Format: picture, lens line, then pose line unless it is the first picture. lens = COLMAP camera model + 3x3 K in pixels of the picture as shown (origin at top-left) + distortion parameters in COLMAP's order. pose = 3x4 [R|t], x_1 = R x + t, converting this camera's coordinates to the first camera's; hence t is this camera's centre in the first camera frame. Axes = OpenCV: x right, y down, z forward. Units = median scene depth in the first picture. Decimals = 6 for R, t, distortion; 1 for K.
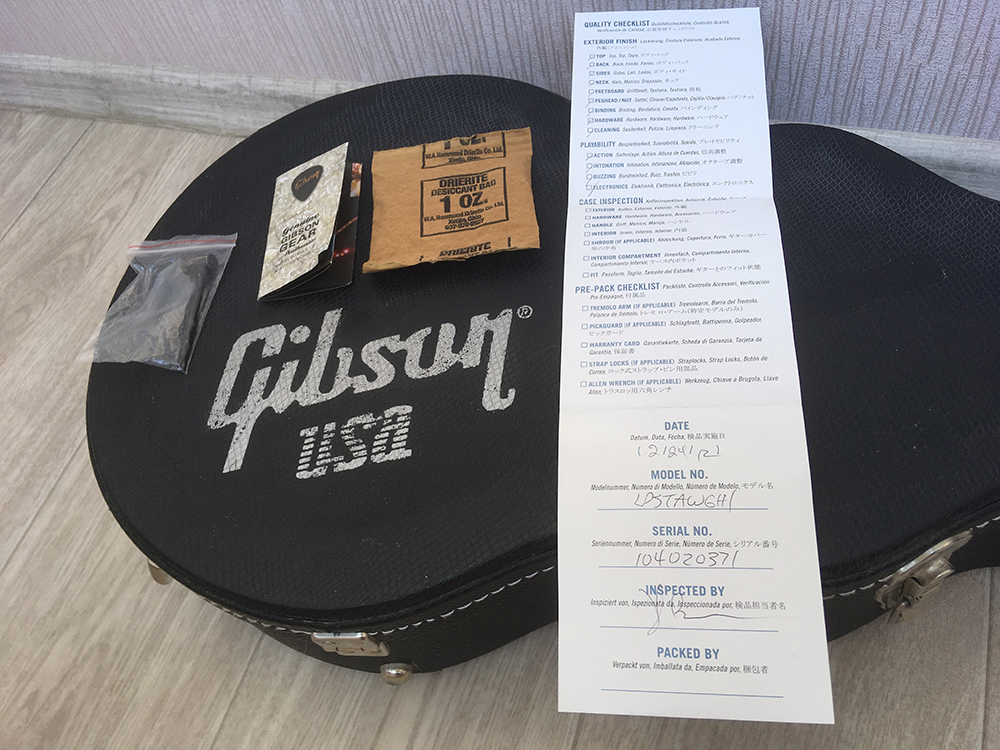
lens RADIAL K [[827.8, 0, 496.6], [0, 827.8, 369.0], [0, 0, 1]] dist [0.089476, -0.148934]
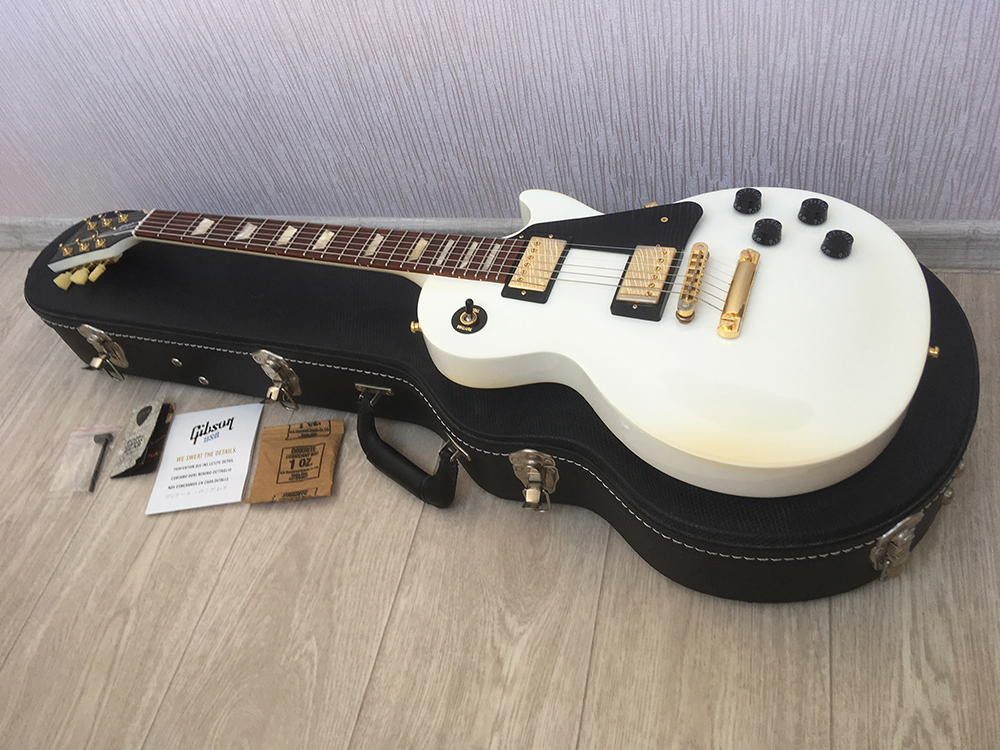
lens RADIAL K [[827.8, 0, 493.1], [0, 827.8, 368.5], [0, 0, 1]] dist [0.089476, -0.148934]
pose [[0.995310, -0.094153, 0.022225, 0.503156], [0.096169, 0.987898, -0.121690, 0.277277], [-0.010499, 0.123256, 0.992319, -0.763621]]
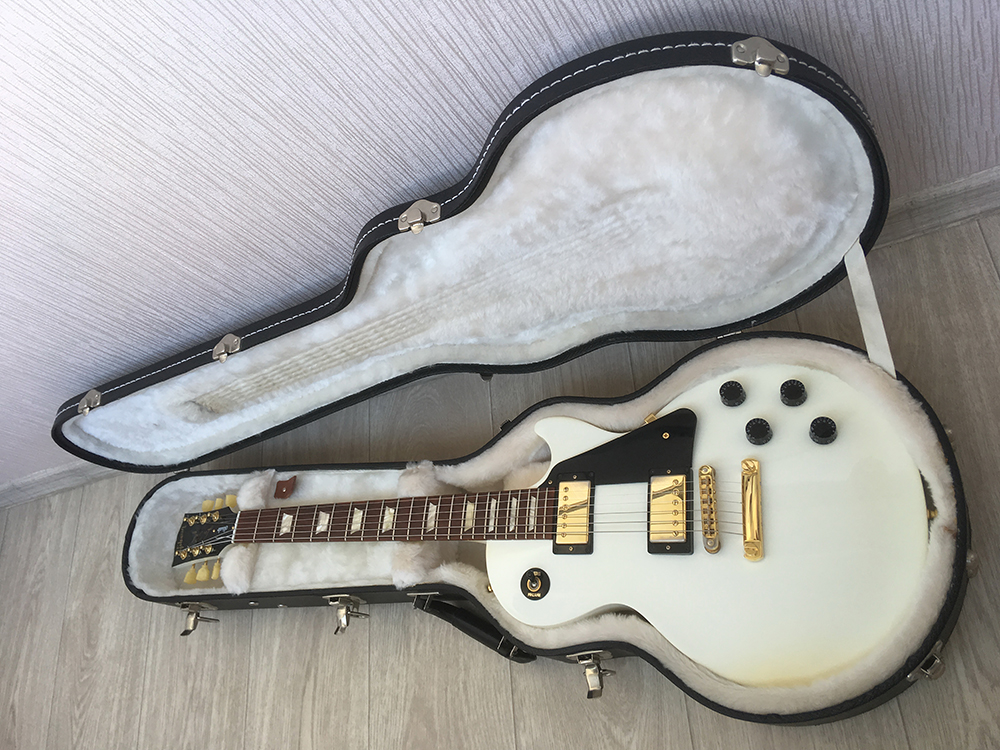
lens RADIAL K [[827.8, 0, 491.3], [0, 827.8, 364.9], [0, 0, 1]] dist [0.089476, -0.148934]
pose [[0.876200, -0.468966, -0.111110, 0.787040], [0.471044, 0.882070, -0.008385, -0.137066], [0.101939, -0.044991, 0.993773, -0.875755]]
